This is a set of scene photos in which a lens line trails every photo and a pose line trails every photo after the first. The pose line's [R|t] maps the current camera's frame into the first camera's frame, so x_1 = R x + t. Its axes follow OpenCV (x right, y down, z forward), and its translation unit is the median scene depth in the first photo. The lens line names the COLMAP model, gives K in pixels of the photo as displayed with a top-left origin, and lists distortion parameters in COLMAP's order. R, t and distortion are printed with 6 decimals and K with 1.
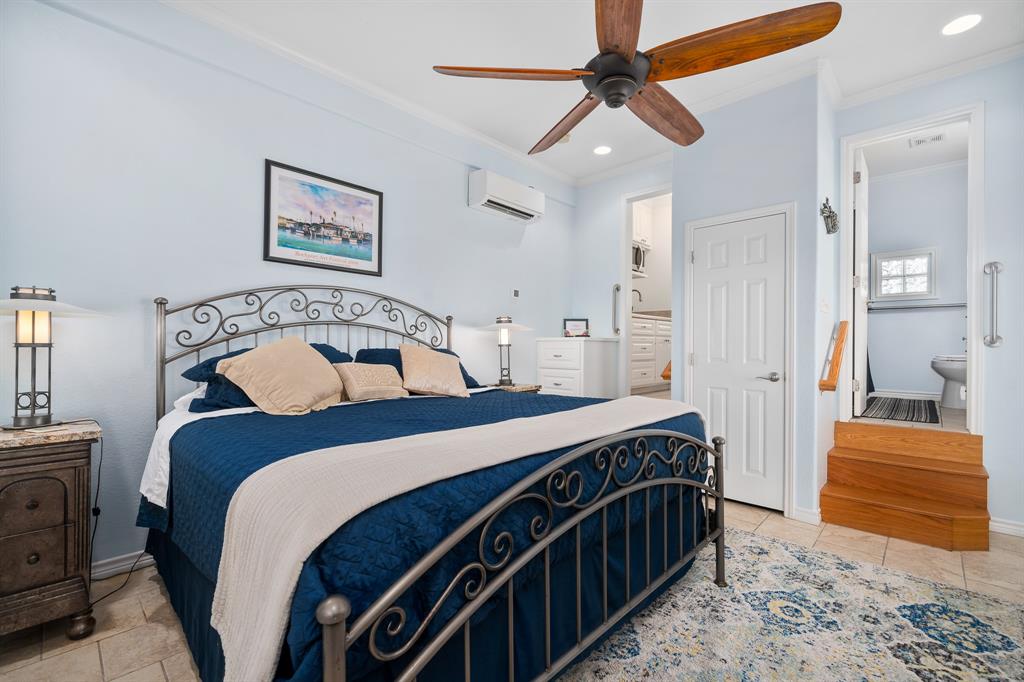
lens RADIAL K [[451.5, 0, 489.4], [0, 451.5, 341.7], [0, 0, 1]] dist [0.002330, -0.000361]
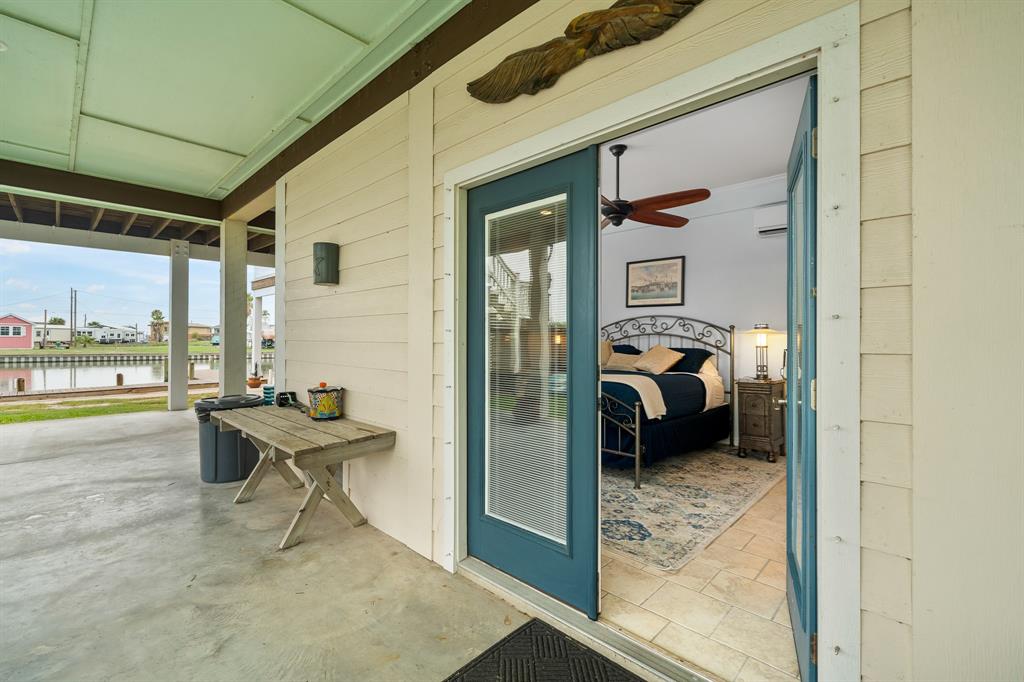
lens RADIAL K [[451.5, 0, 509.8], [0, 451.5, 339.2], [0, 0, 1]] dist [0.002330, -0.000361]
pose [[0.001724, -0.004526, -0.999988, 1.617953], [0.001227, 0.999989, -0.004524, -0.011307], [0.999998, -0.001219, 0.001730, 0.382731]]
